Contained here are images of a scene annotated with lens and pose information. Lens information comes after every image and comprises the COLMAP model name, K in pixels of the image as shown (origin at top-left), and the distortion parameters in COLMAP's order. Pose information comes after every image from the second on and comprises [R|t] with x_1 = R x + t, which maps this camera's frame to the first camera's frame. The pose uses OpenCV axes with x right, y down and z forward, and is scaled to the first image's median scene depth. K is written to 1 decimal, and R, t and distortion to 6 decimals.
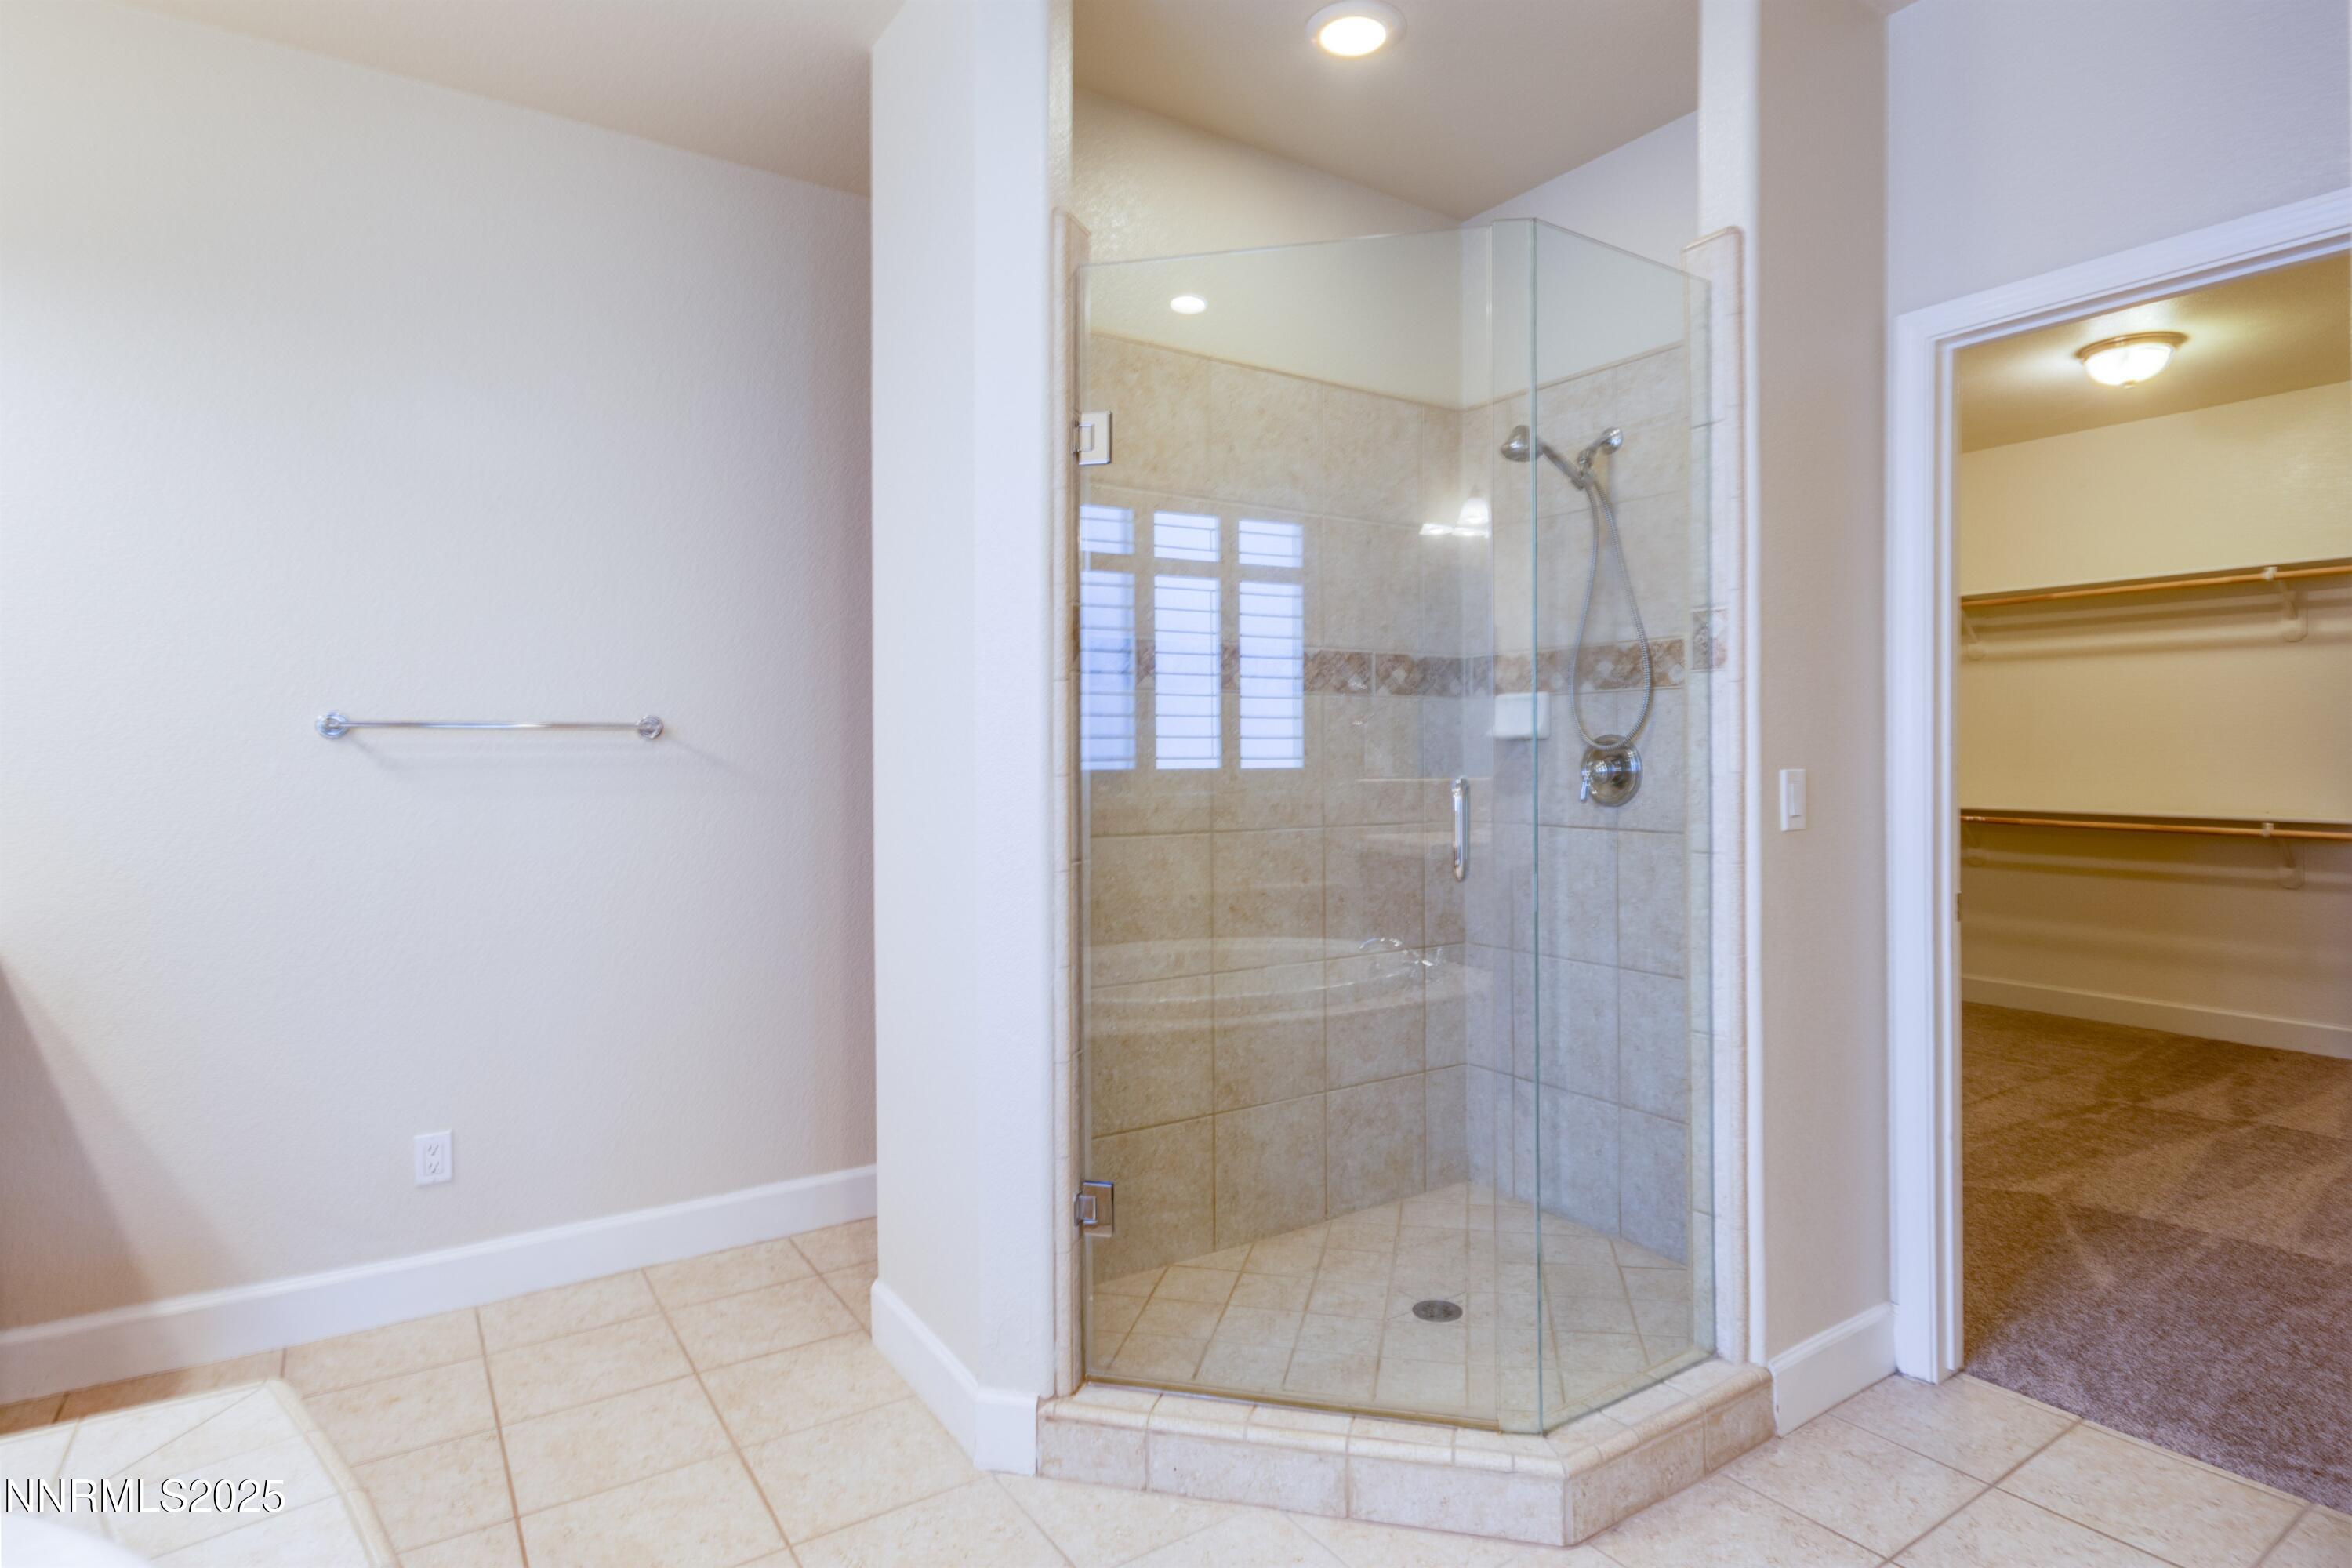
lens RADIAL K [[1166.1, 0, 1180.6], [0, 1166.1, 778.5], [0, 0, 1]] dist [-0.001736, -0.000530]
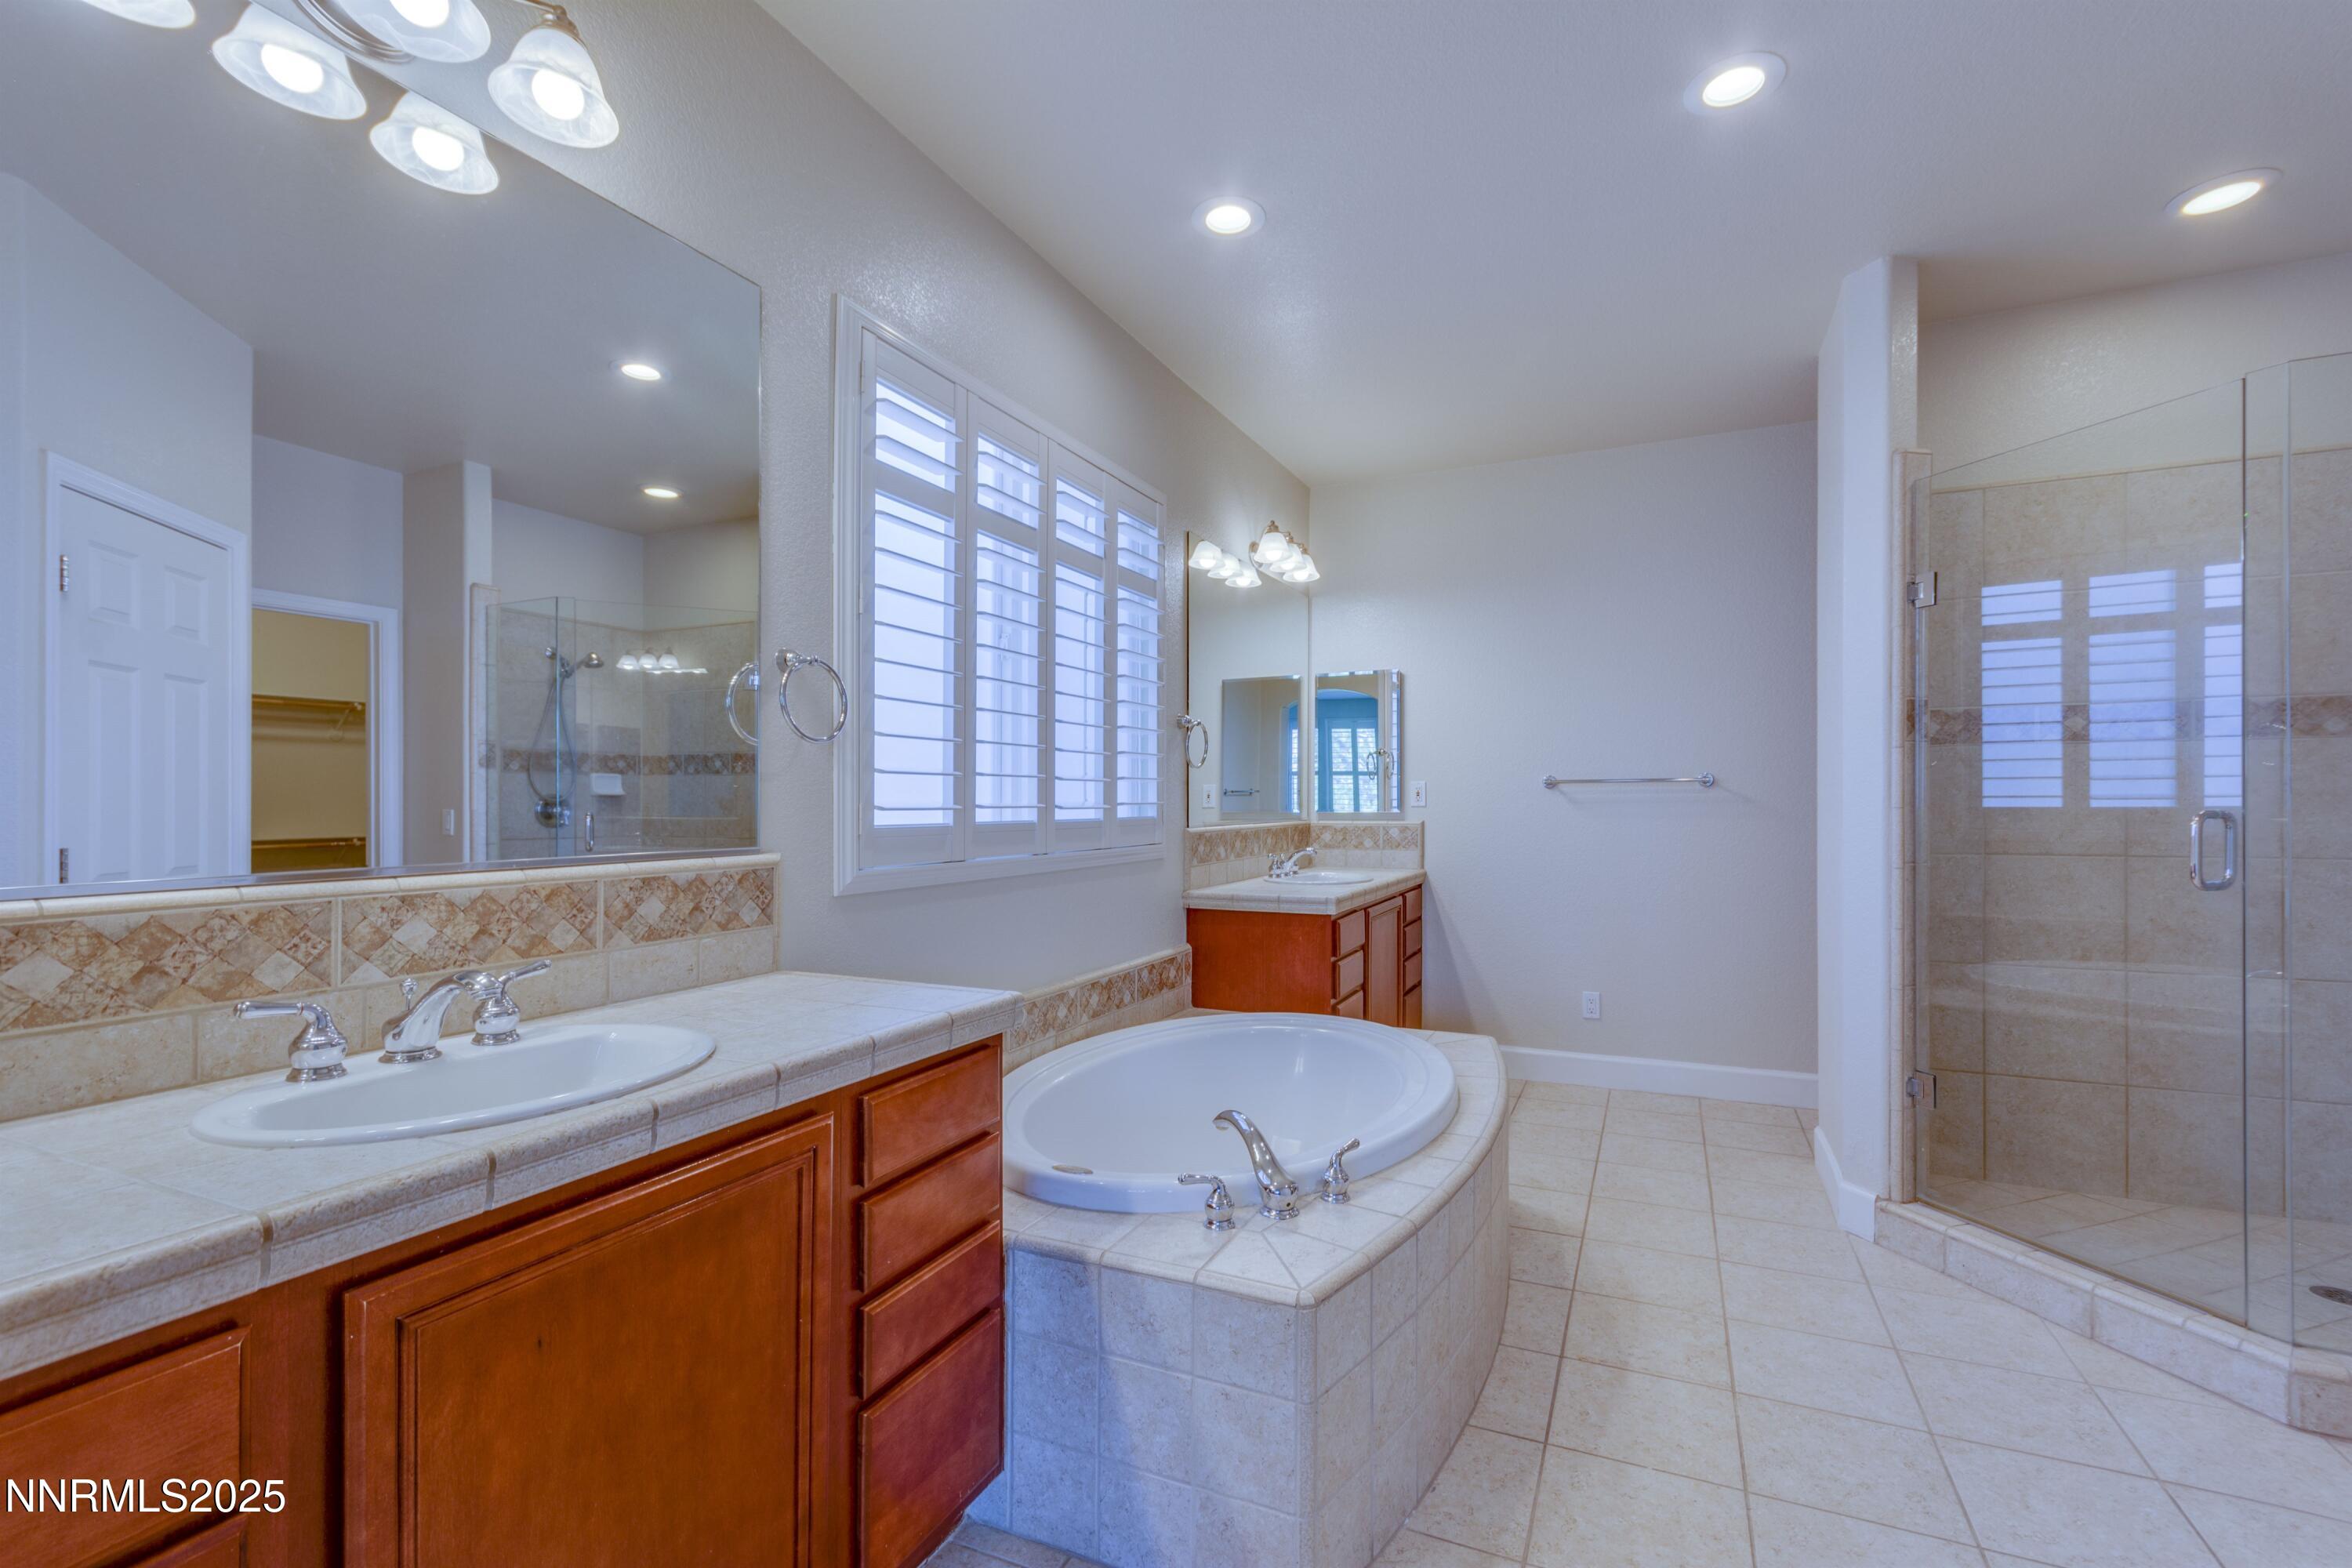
lens RADIAL K [[1076.8, 0, 1179.4], [0, 1076.8, 796.6], [0, 0, 1]] dist [0.006083, -0.002400]
pose [[0.484212, -0.006077, -0.874929, 0.707243], [-0.014256, 0.999788, -0.014834, 0.018698], [0.874834, 0.019656, 0.484023, -0.560898]]
